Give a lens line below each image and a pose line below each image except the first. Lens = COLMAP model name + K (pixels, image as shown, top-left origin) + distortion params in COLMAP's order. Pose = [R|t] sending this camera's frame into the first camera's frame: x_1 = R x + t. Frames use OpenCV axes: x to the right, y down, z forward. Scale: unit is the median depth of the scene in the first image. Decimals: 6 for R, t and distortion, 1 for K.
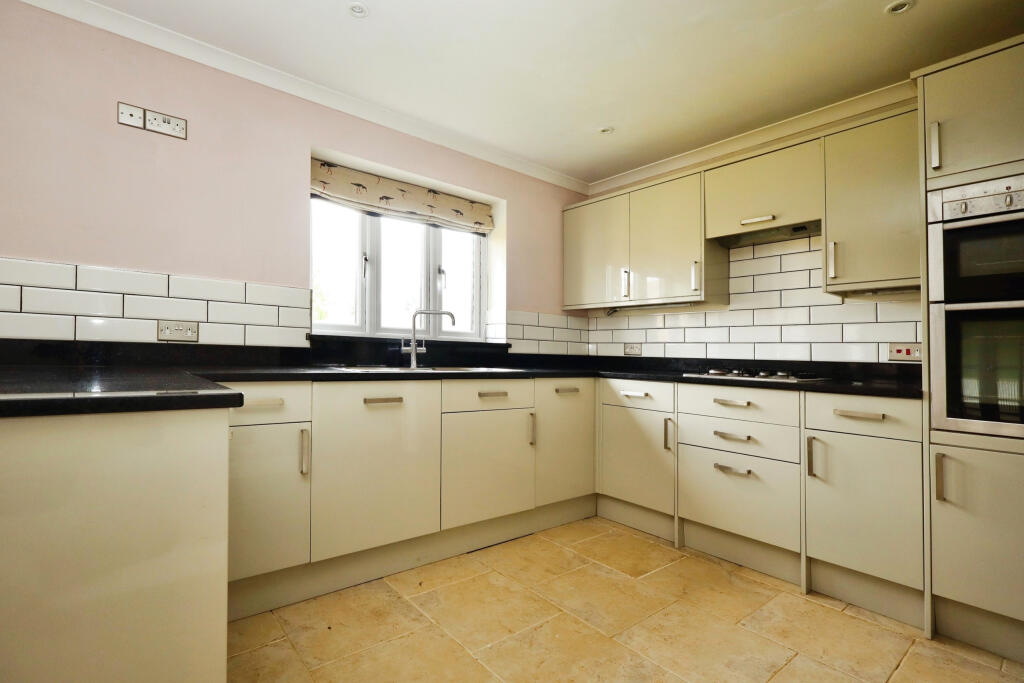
lens RADIAL K [[479.4, 0, 512.0], [0, 479.4, 341.5], [0, 0, 1]] dist [-0.018047, -0.000034]
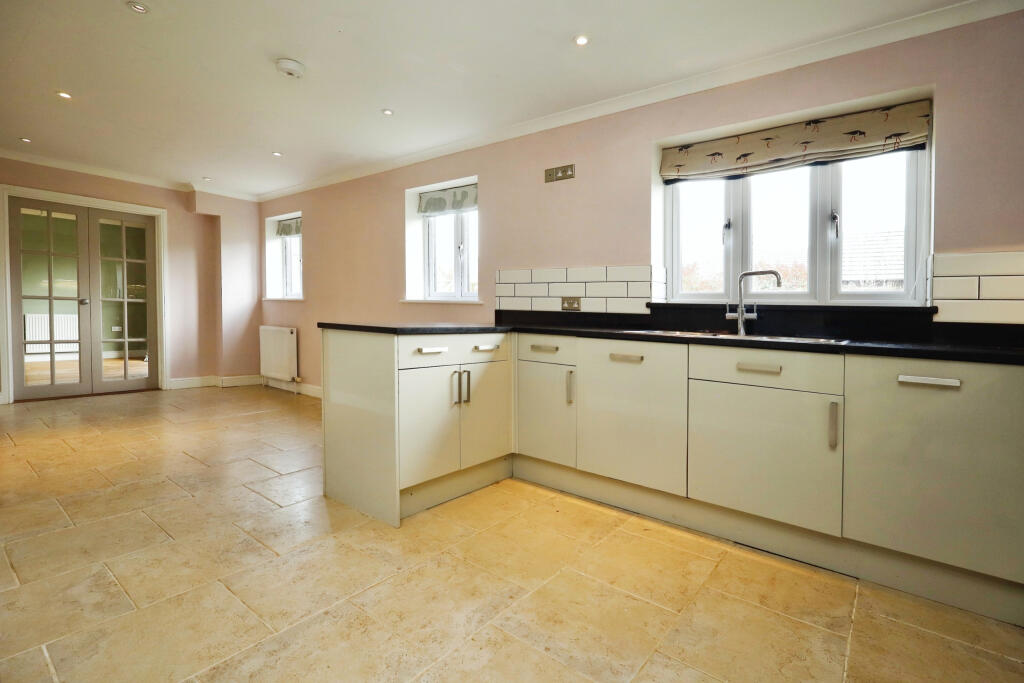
lens RADIAL K [[479.4, 0, 512.0], [0, 479.4, 341.5], [0, 0, 1]] dist [-0.018047, -0.000034]
pose [[0.201809, 0.039462, -0.978630, 0.623086], [0.004336, 0.999142, 0.041183, 0.027563], [0.979415, -0.012555, 0.201464, 0.384663]]
